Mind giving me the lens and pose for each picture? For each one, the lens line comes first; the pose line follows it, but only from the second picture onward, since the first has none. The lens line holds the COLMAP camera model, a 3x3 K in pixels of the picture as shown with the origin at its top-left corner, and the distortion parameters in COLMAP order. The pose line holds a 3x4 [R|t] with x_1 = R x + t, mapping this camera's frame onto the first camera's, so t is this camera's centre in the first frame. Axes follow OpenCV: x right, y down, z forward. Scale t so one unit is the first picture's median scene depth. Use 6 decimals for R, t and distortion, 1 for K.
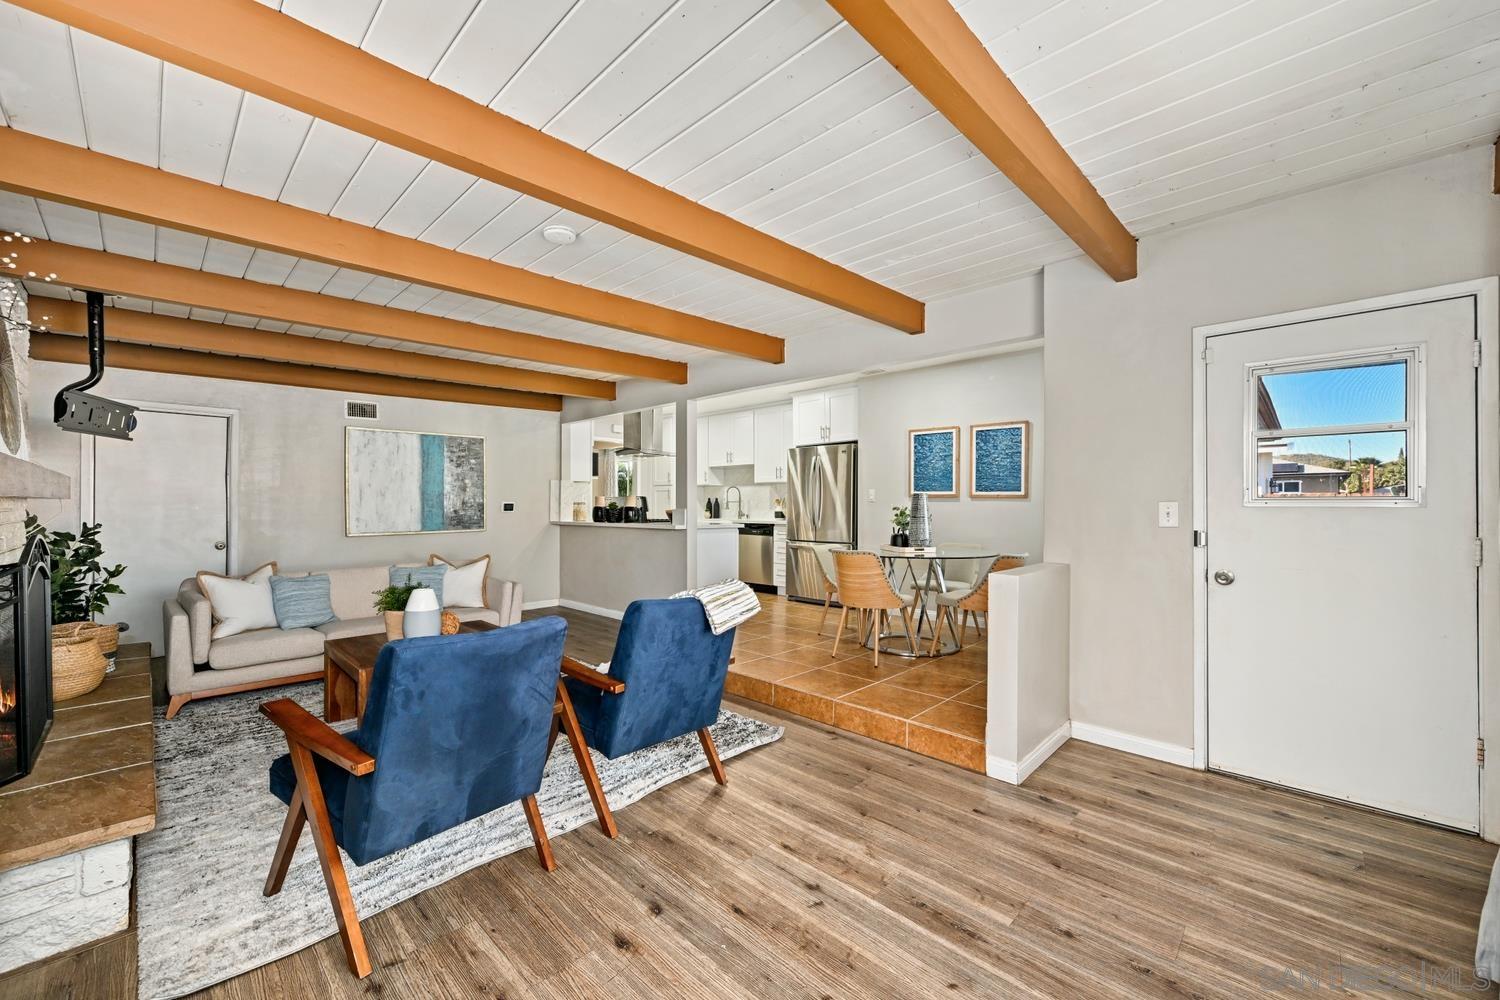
lens RADIAL K [[590.9, 0, 758.5], [0, 590.9, 503.5], [0, 0, 1]] dist [-0.000970, -0.000188]
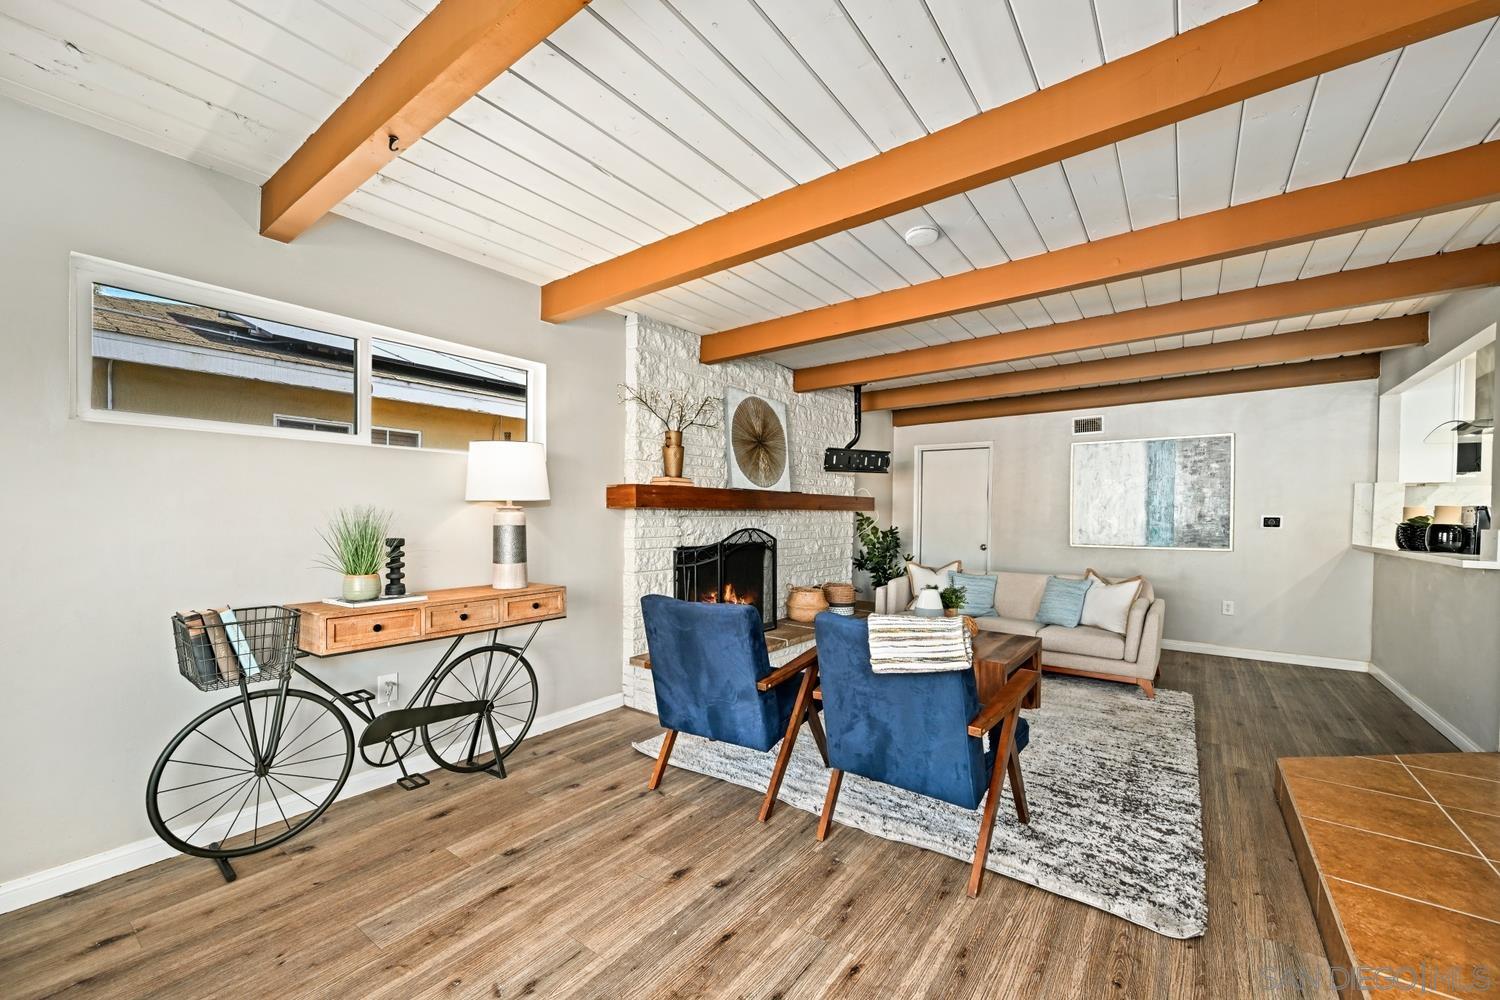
lens RADIAL K [[597.2, 0, 753.9], [0, 597.2, 524.0], [0, 0, 1]] dist [-0.000905, -0.000046]
pose [[0.130941, 0.019123, -0.991206, 0.266400], [-0.009323, 0.999793, 0.018057, 0.000995], [0.991346, 0.006876, 0.131093, 0.266019]]
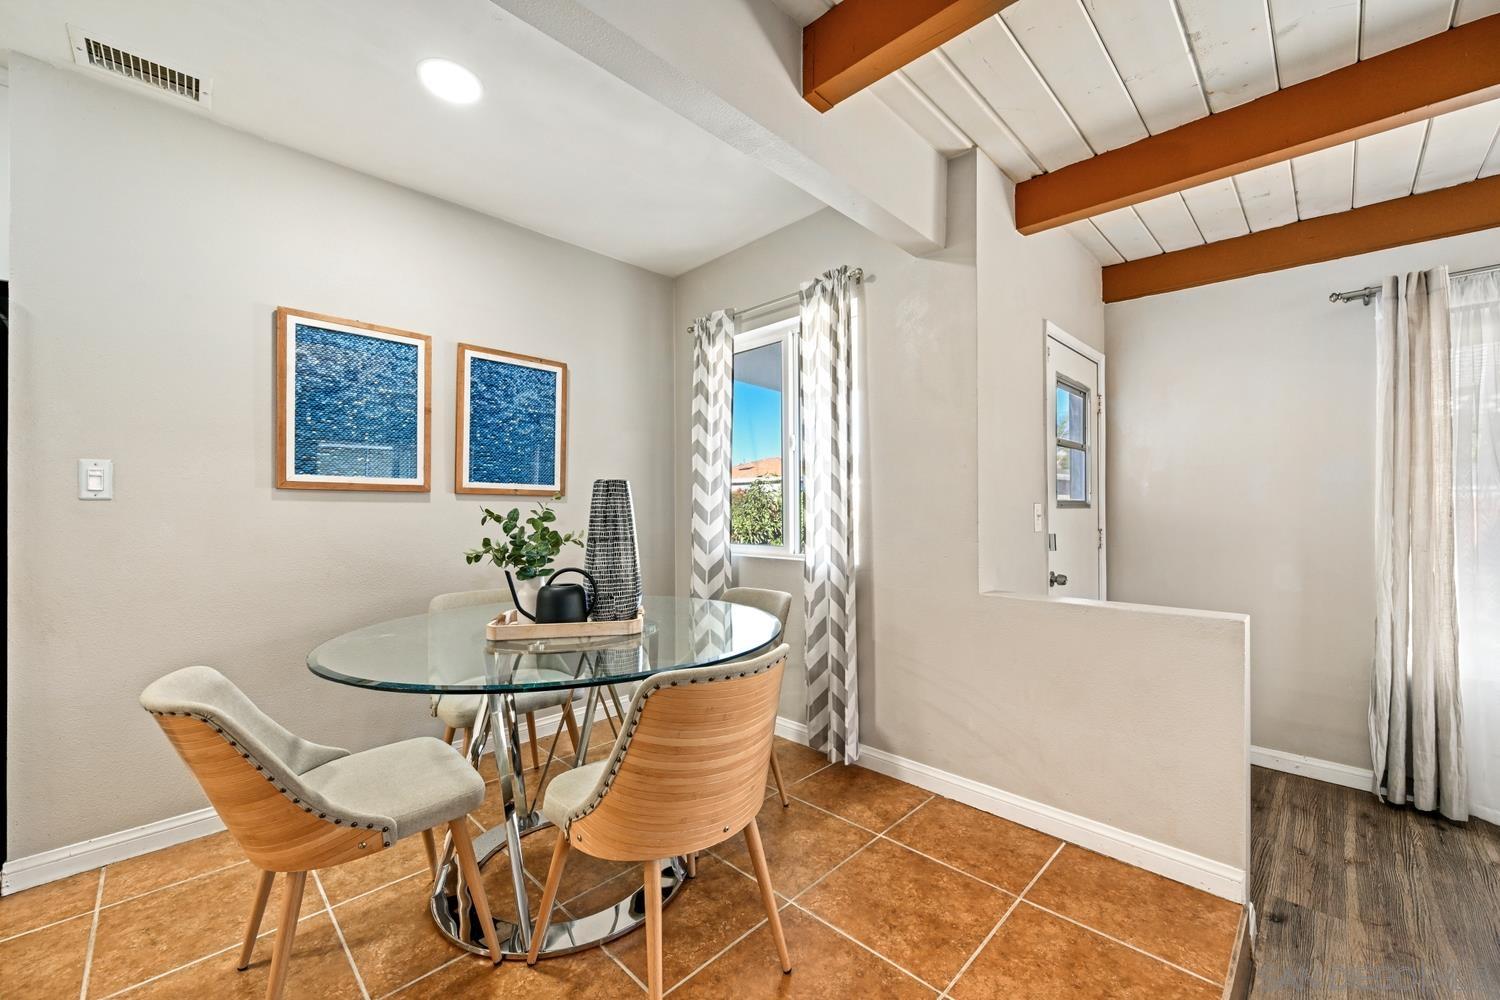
lens RADIAL K [[591.2, 0, 708.9], [0, 591.2, 502.8], [0, 0, 1]] dist [-0.014316, 0.000082]
pose [[0.036674, 0.009430, 0.999283, -0.096923], [-0.000679, 0.999955, -0.009412, 0.002044], [-0.999327, -0.000334, 0.036678, 0.665023]]
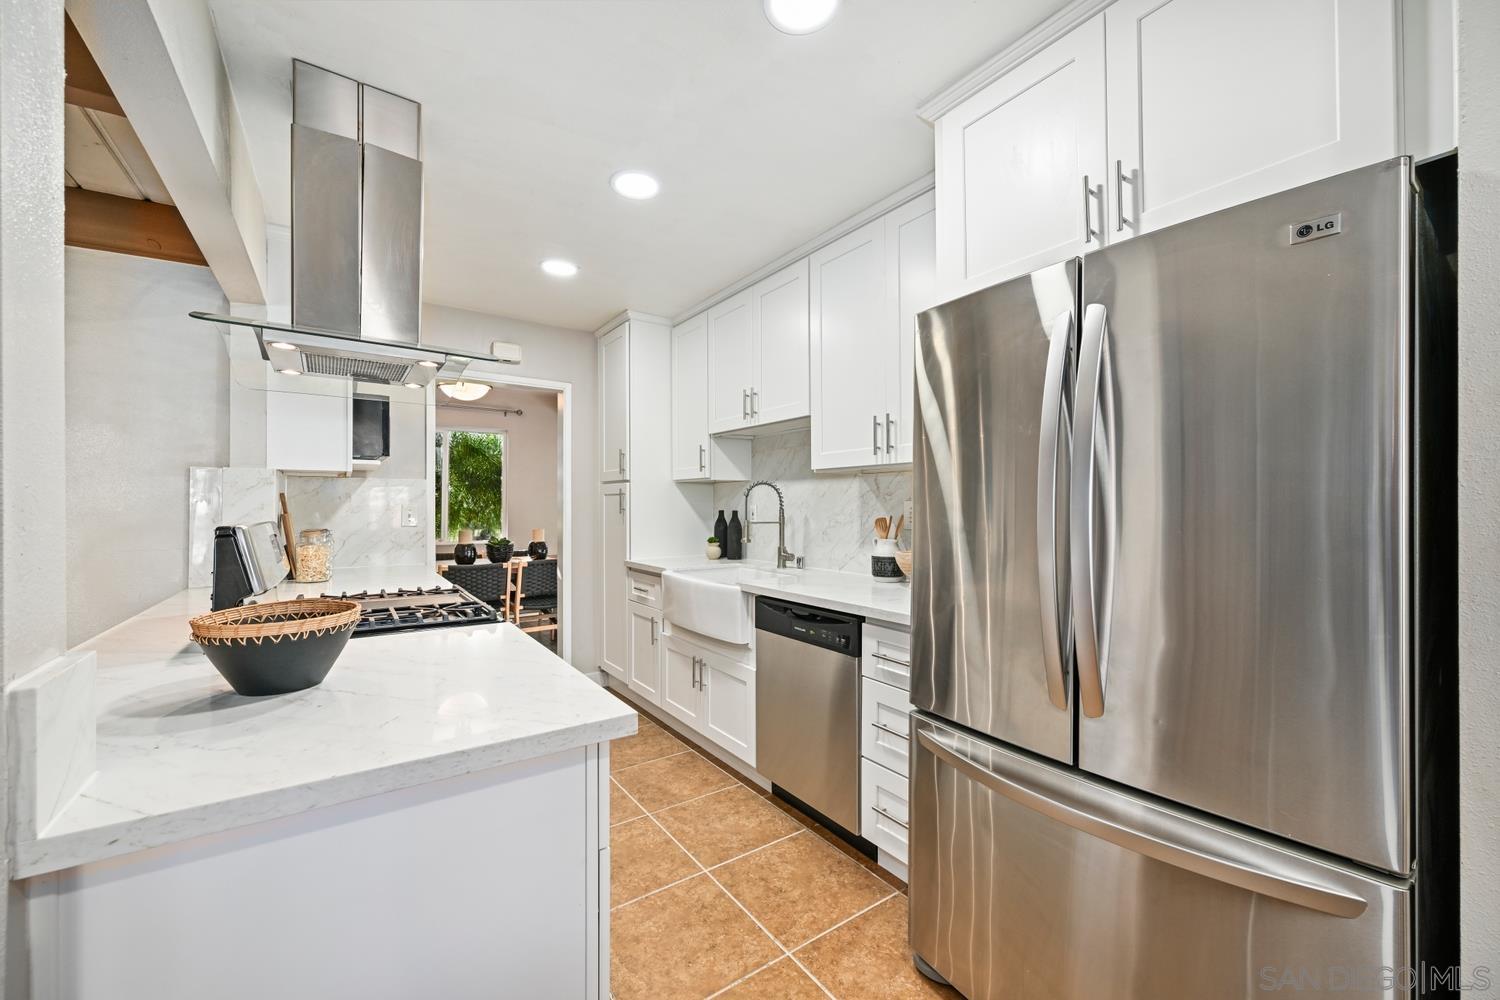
lens RADIAL K [[590.9, 0, 758.5], [0, 590.9, 503.5], [0, 0, 1]] dist [-0.000970, -0.000188]
pose [[0.980937, -0.001690, -0.194317, 0.037150], [0.002218, 0.999994, 0.002503, -0.021533], [0.194311, -0.002886, 0.980936, 0.837831]]
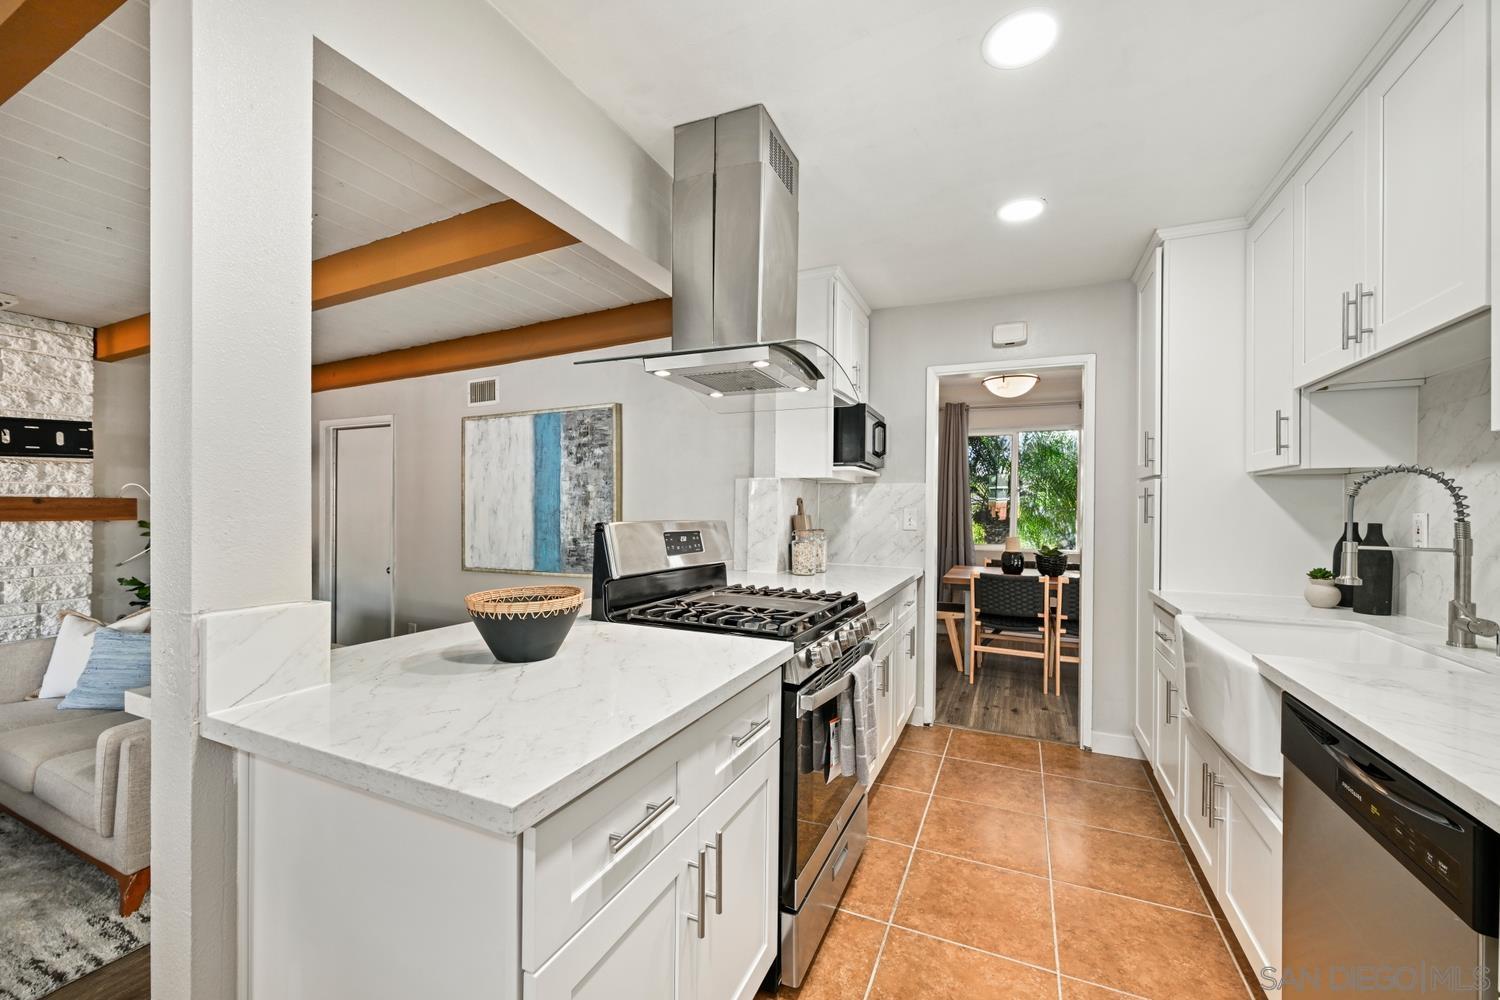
lens RADIAL K [[592.8, 0, 753.8], [0, 592.8, 510.5], [0, 0, 1]] dist [-0.000015, -0.000112]
pose [[0.330596, 0.006083, -0.943753, 0.089657], [-0.004294, 0.999979, 0.004941, -0.020076], [0.943763, 0.002419, 0.330615, 0.990118]]
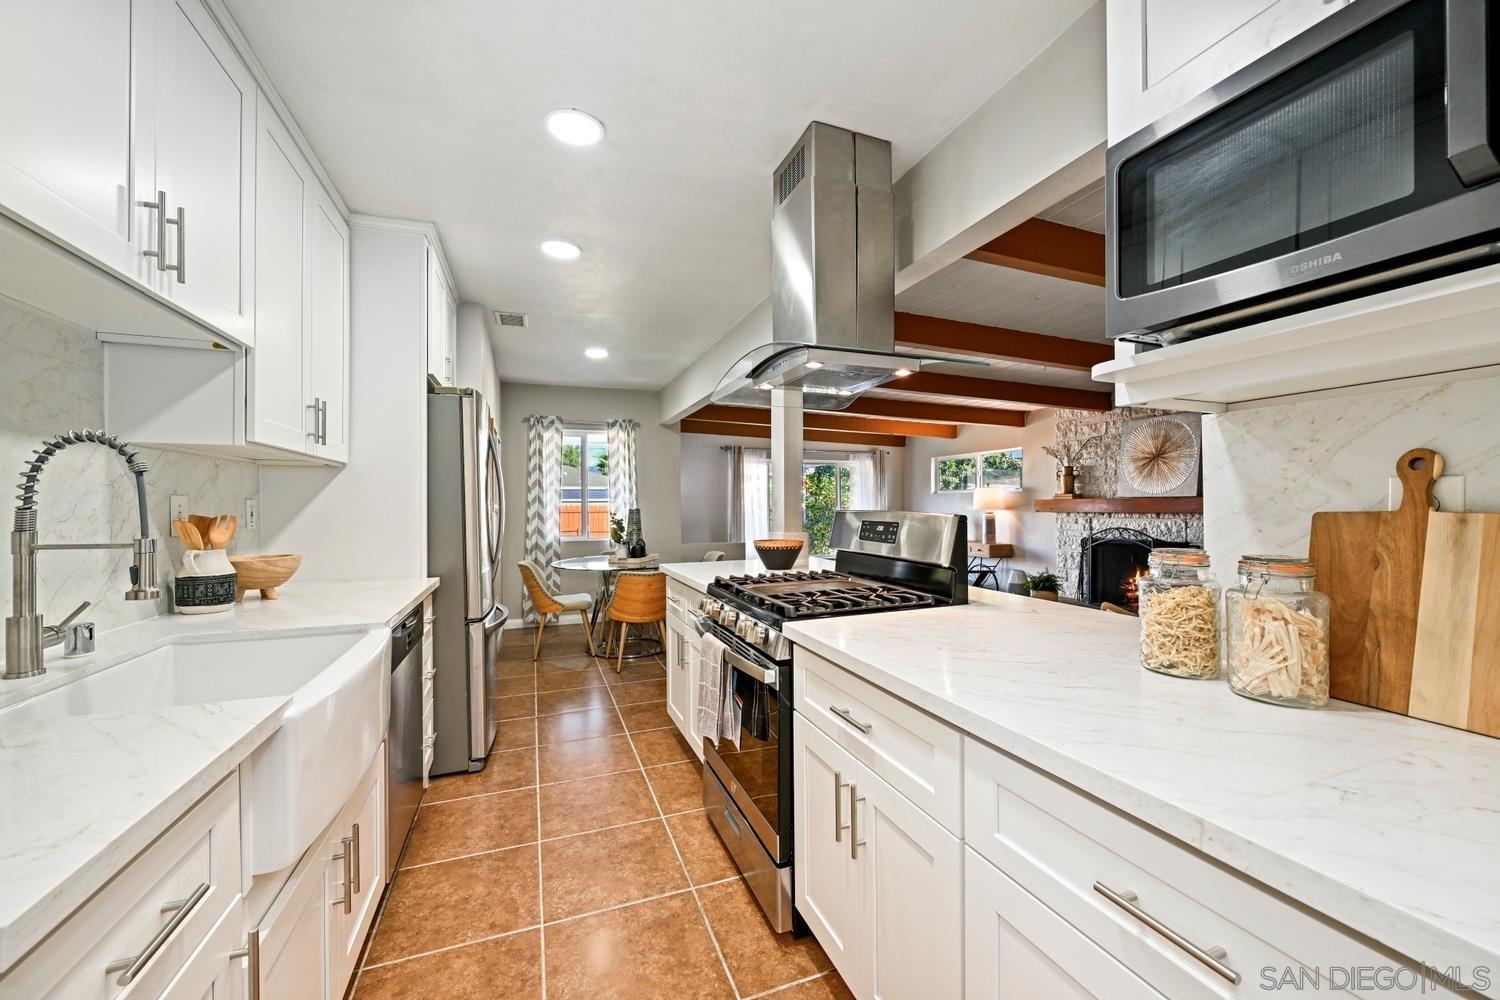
lens RADIAL K [[590.9, 0, 758.5], [0, 590.9, 503.5], [0, 0, 1]] dist [-0.000970, -0.000188]
pose [[-0.904203, 0.003499, 0.427088, -0.319565], [0.002151, 0.999991, -0.003637, -0.015959], [-0.427097, -0.002370, -0.904203, 1.408672]]
